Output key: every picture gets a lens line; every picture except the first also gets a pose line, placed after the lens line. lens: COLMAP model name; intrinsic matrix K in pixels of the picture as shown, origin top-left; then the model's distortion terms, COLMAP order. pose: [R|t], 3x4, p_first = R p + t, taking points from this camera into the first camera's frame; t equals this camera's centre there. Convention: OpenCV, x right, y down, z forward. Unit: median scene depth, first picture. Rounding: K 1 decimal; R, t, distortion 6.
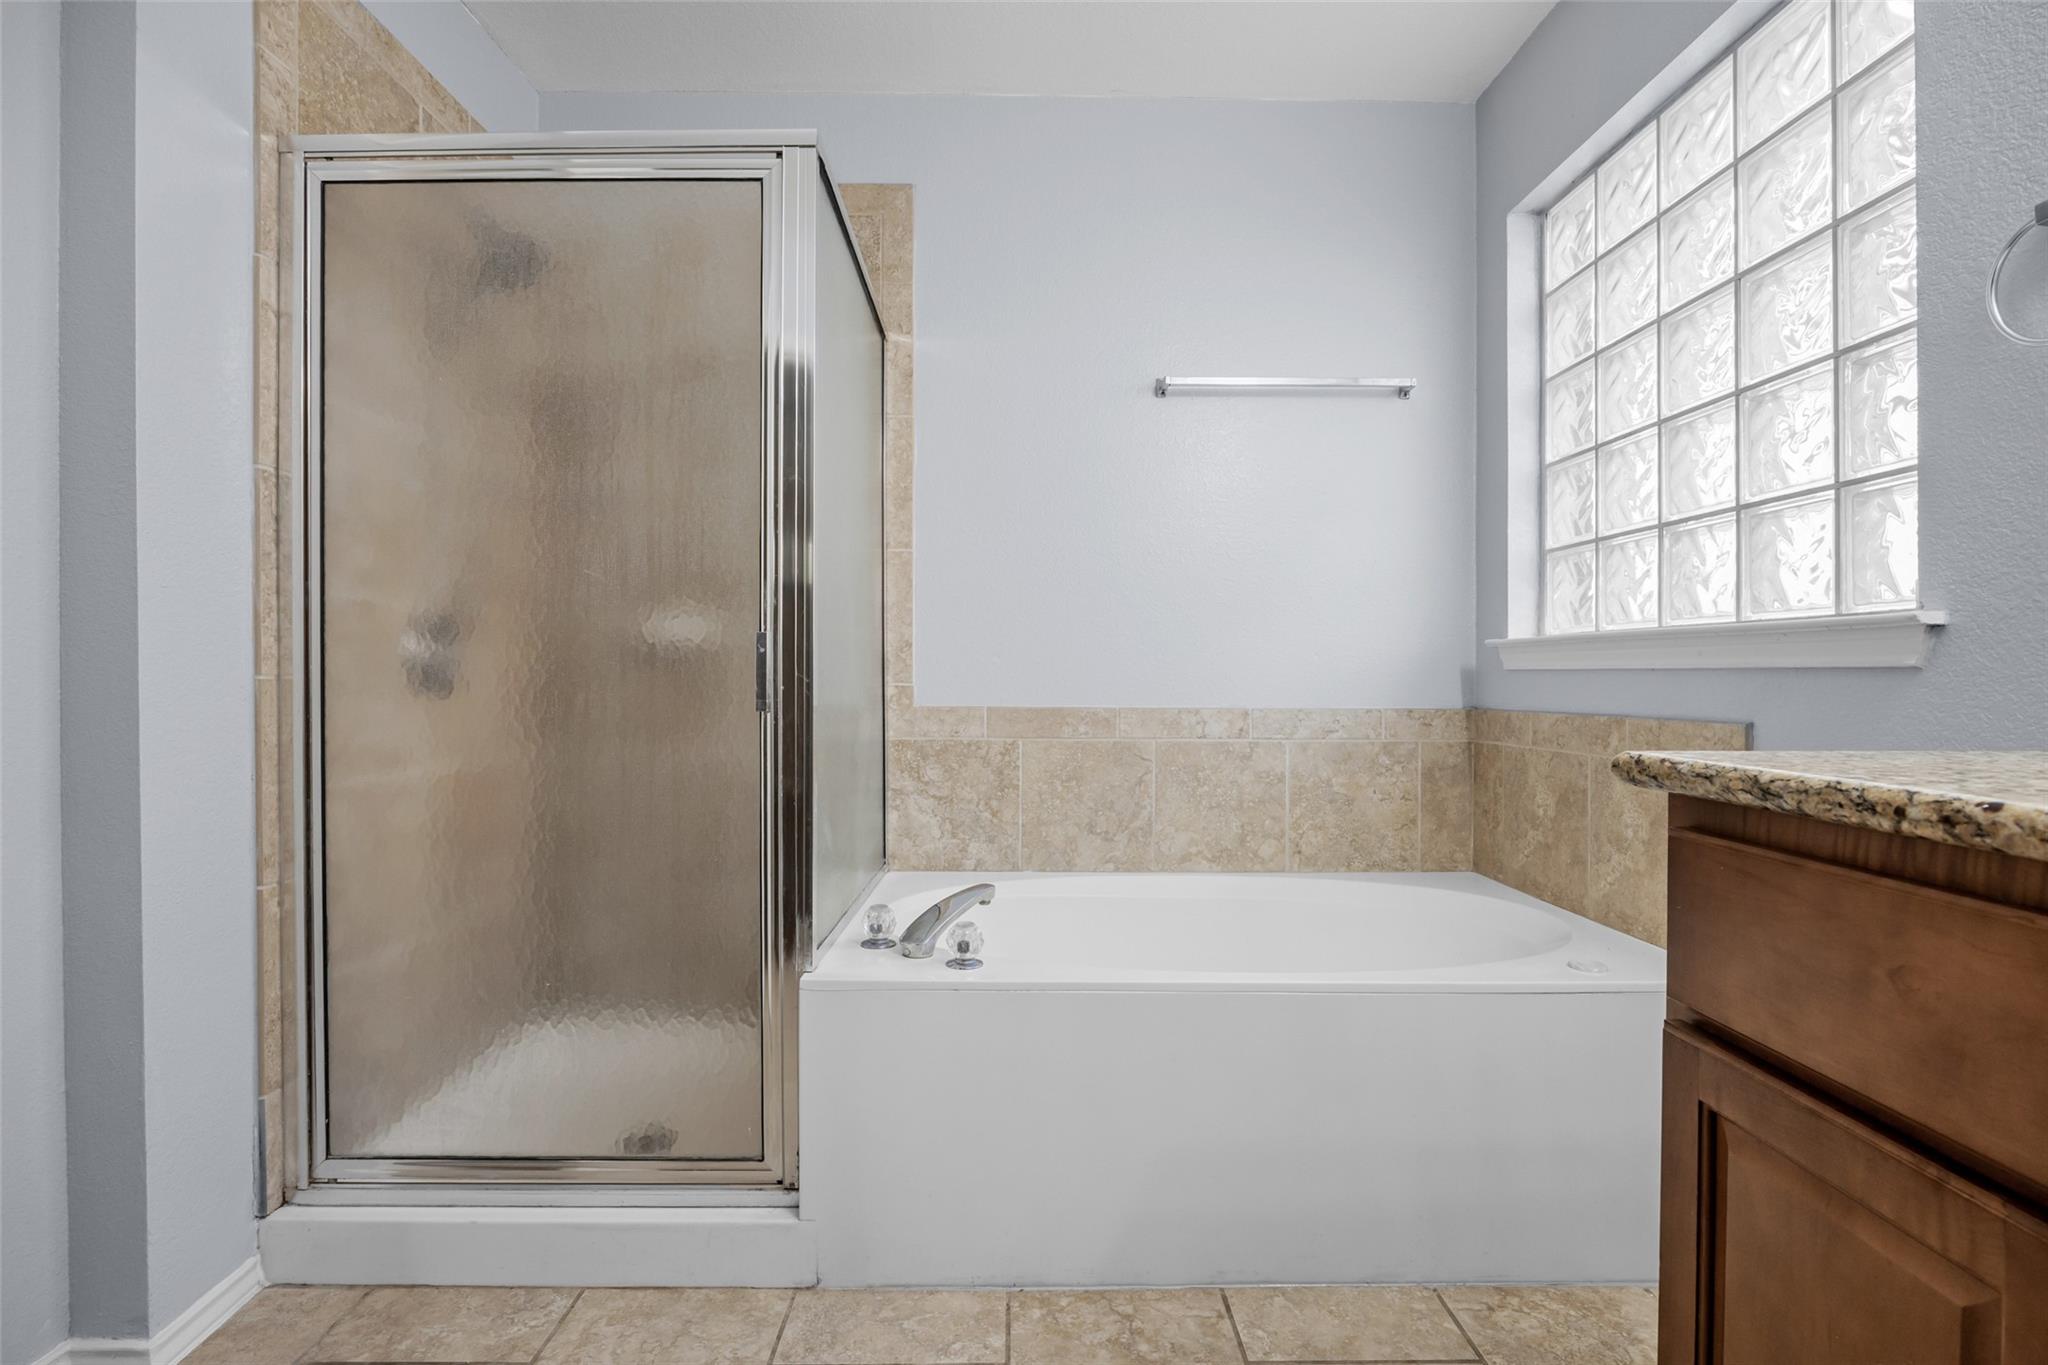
lens RADIAL K [[976.5, 0, 1034.7], [0, 976.5, 676.3], [0, 0, 1]] dist [-0.003719, -0.000570]
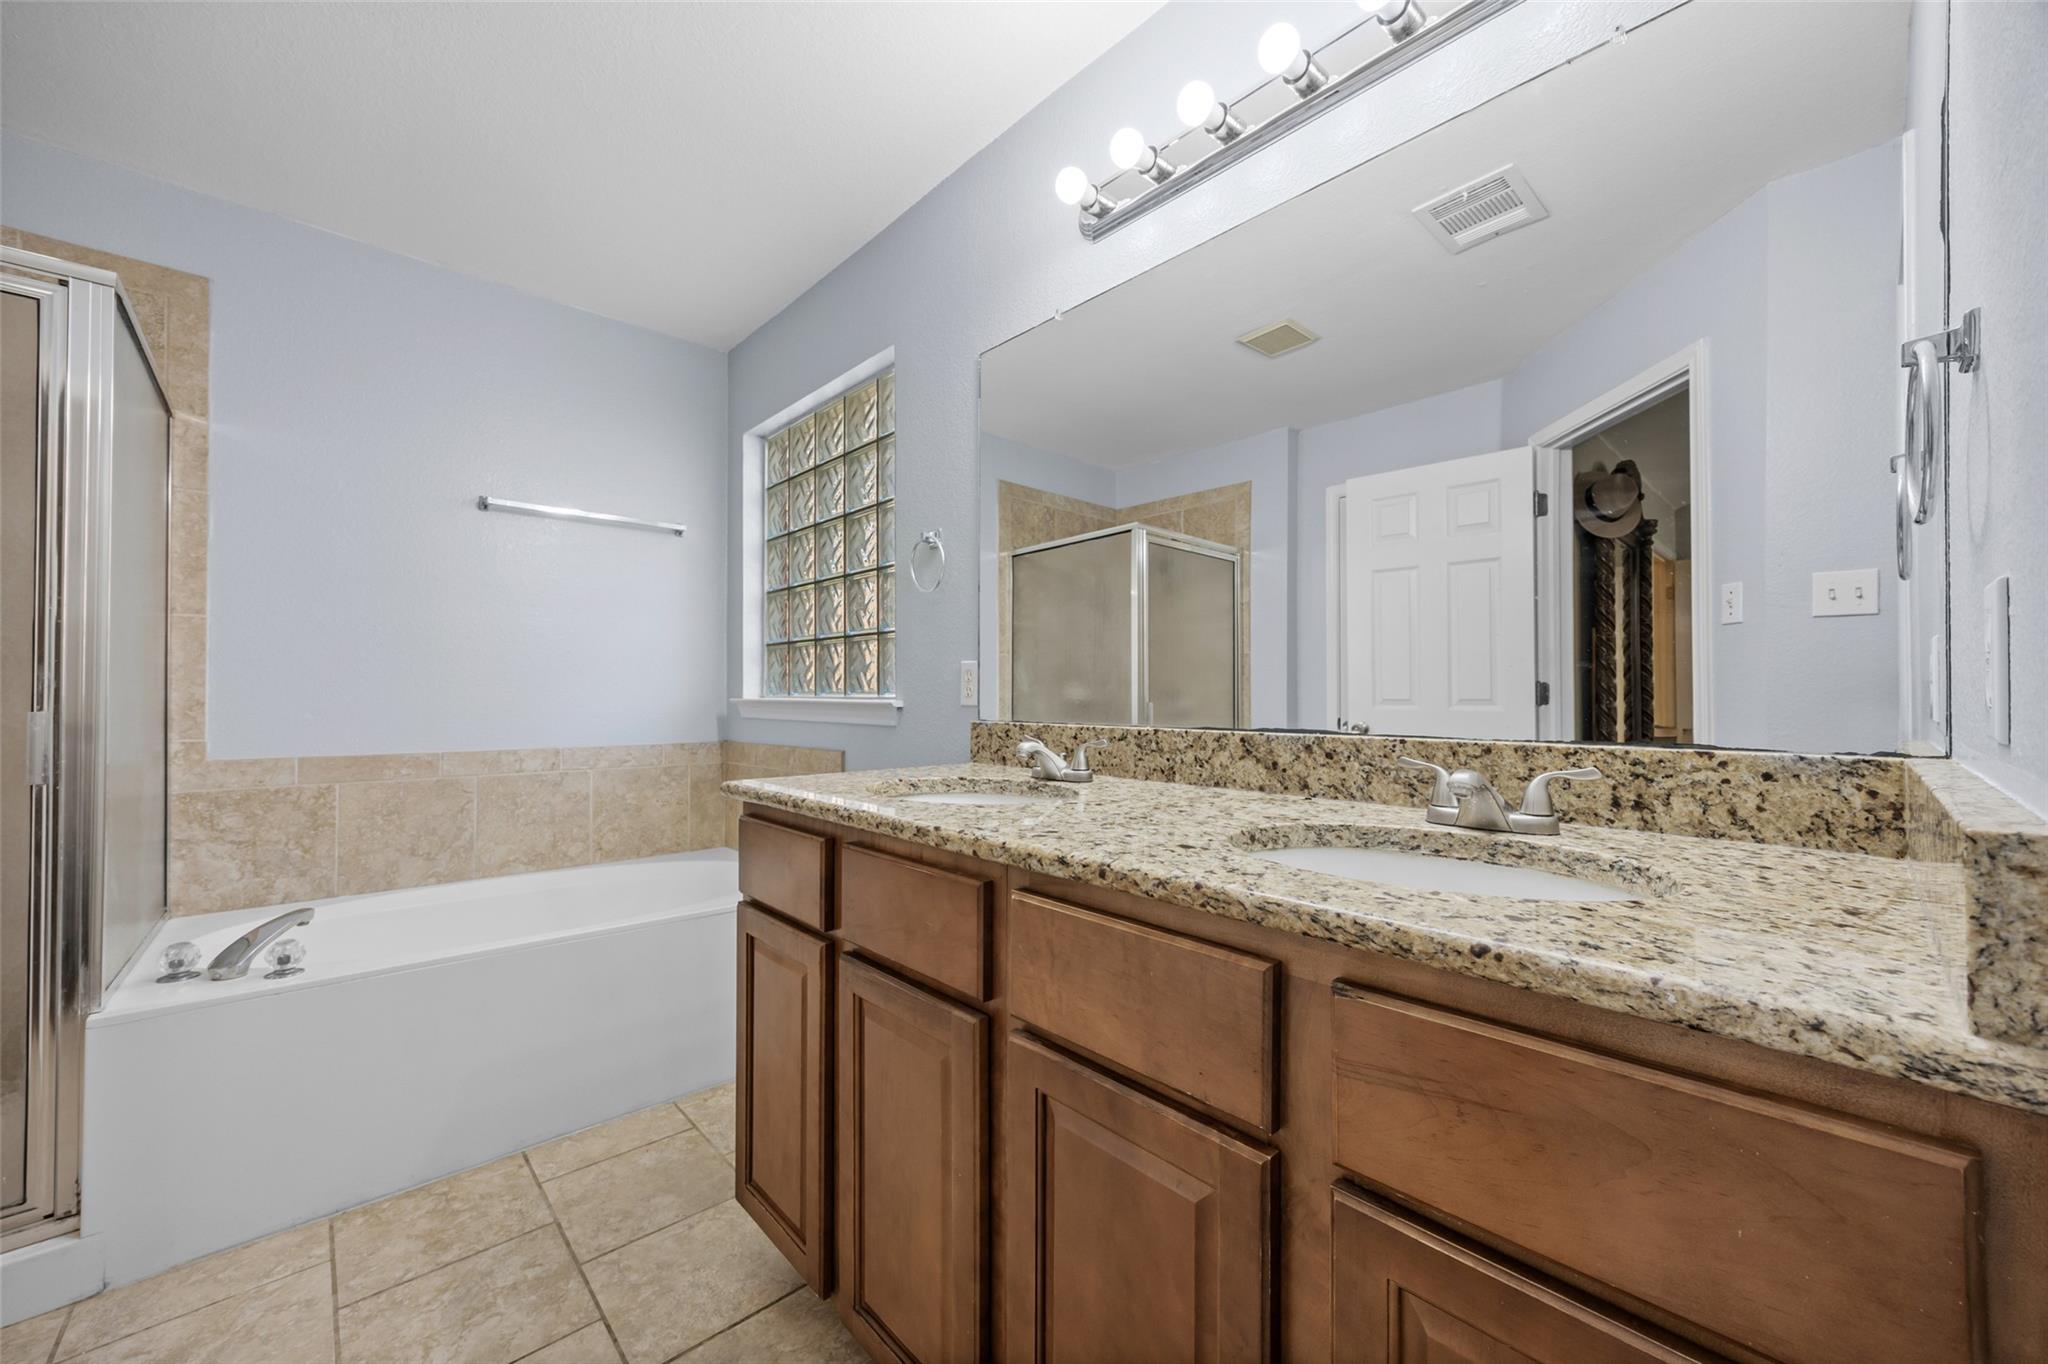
lens RADIAL K [[792.0, 0, 1031.9], [0, 792.0, 681.9], [0, 0, 1]] dist [-0.001228, 0.000065]
pose [[0.750953, 0.006564, 0.660323, -0.016634], [0.004452, 0.999878, -0.015002, -0.040303], [-0.660341, 0.014206, 0.750832, -0.269187]]
